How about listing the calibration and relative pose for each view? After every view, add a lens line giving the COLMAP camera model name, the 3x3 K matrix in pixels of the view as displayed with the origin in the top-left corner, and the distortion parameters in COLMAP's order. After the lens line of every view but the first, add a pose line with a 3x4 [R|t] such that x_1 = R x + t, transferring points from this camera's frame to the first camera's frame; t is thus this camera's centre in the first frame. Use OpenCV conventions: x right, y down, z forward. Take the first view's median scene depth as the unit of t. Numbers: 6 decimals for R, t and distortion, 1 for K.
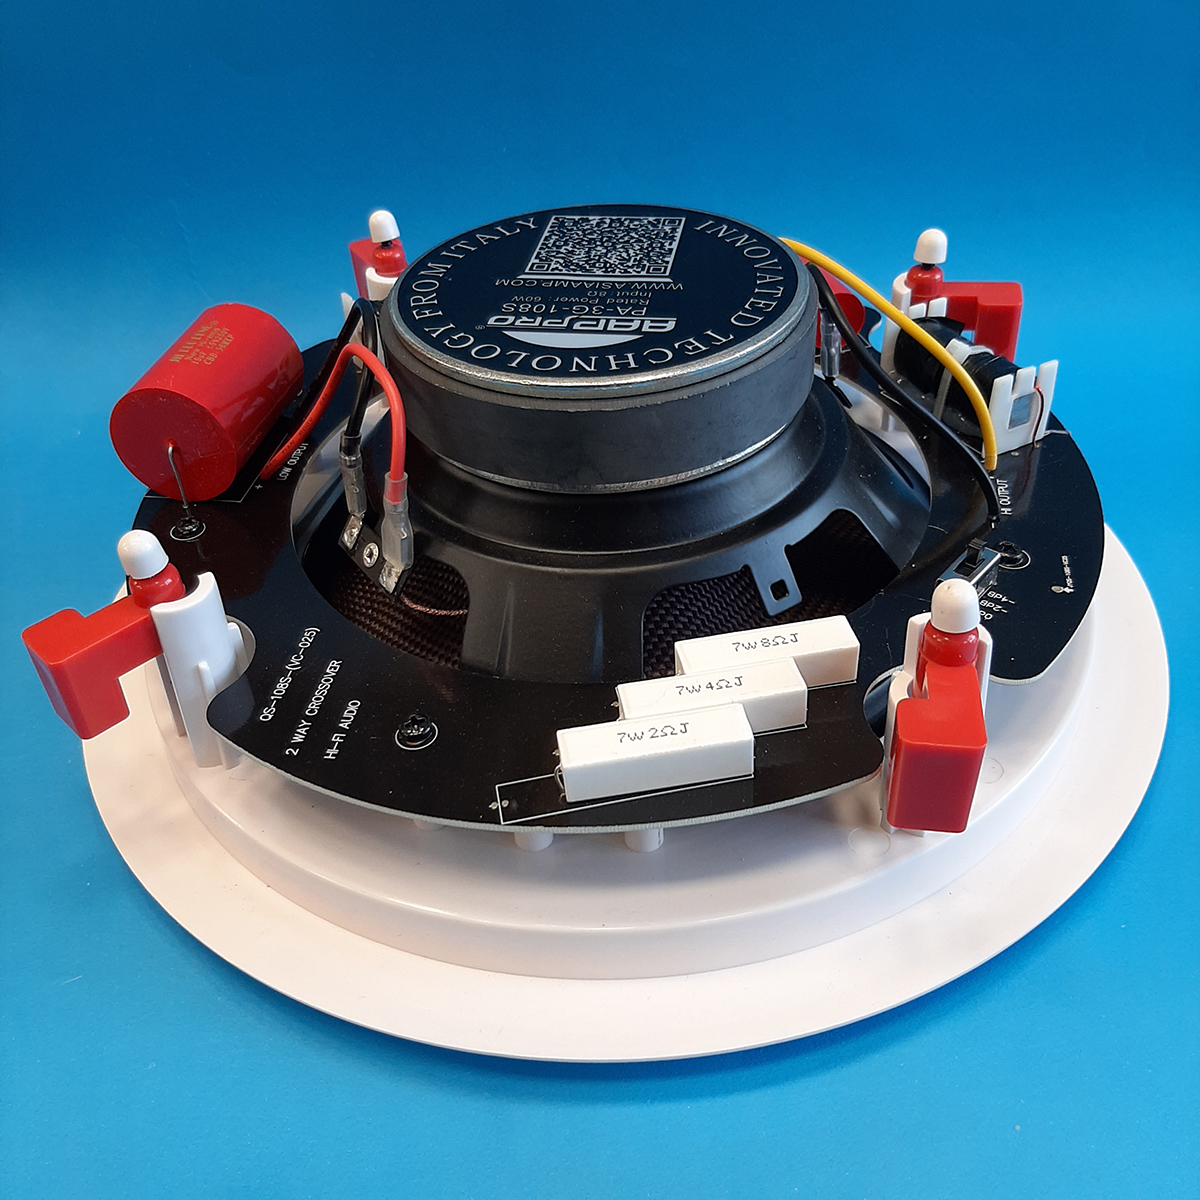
lens RADIAL K [[1253.3, 0, 593.0], [0, 1253.3, 605.4], [0, 0, 1]] dist [0.087701, 0.000000]
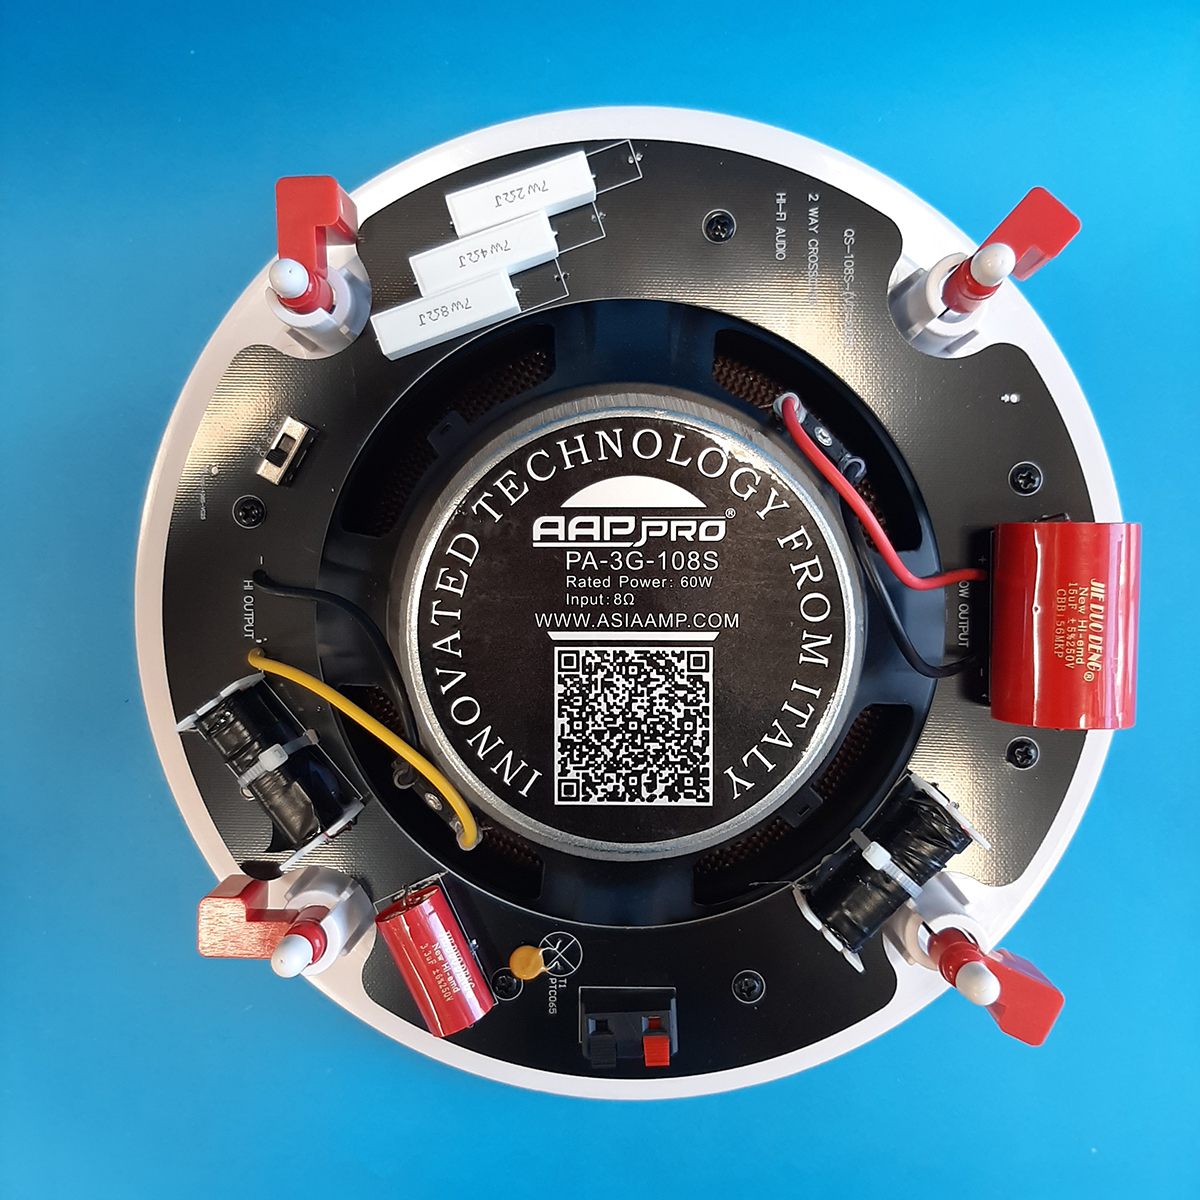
lens RADIAL K [[1253.3, 0, 590.7], [0, 1253.3, 594.2], [0, 0, 1]] dist [0.087701, 0.000000]
pose [[-0.981684, 0.169707, 0.086578, -0.053574], [-0.045493, -0.650106, 0.758481, -0.939135], [0.185004, 0.740650, 0.645919, 0.374392]]
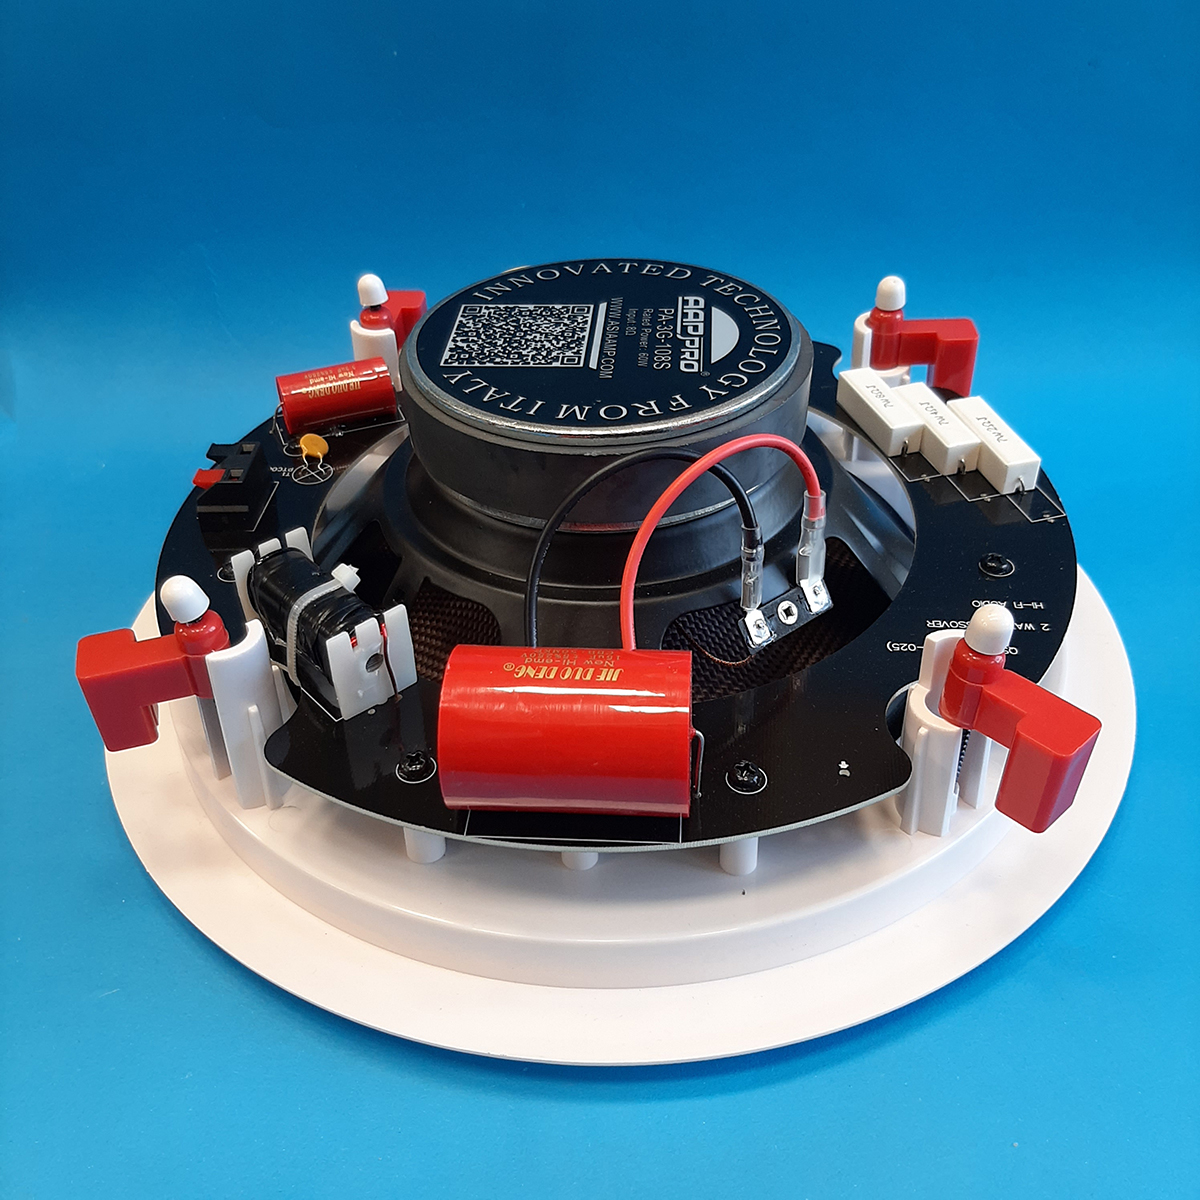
lens RADIAL K [[1253.3, 0, 598.2], [0, 1253.3, 590.8], [0, 0, 1]] dist [0.087701, 0.000000]
pose [[-0.097598, -0.553512, 0.827103, -0.995544], [0.650976, 0.593124, 0.473744, -0.633381], [-0.752798, 0.584661, 0.302435, 0.805987]]
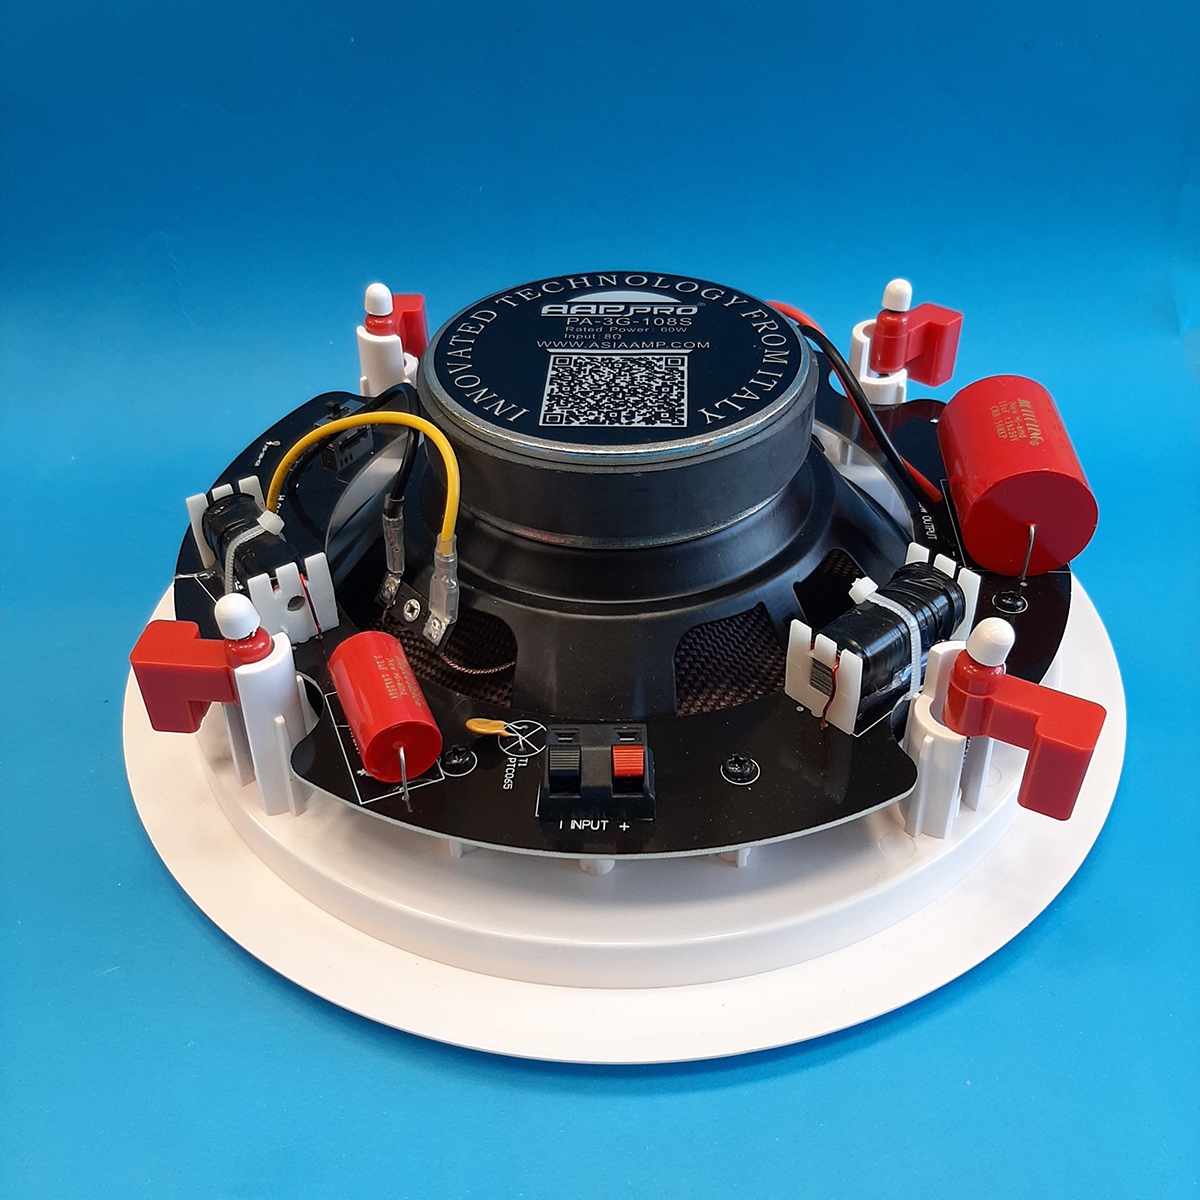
lens RADIAL K [[1253.3, 0, 593.5], [0, 1253.3, 613.0], [0, 0, 1]] dist [0.087701, 0.000000]
pose [[-0.990458, 0.132046, -0.039445, 0.095326], [-0.010430, 0.213577, 0.976870, -1.269123], [0.137416, 0.967961, -0.210162, 1.442989]]
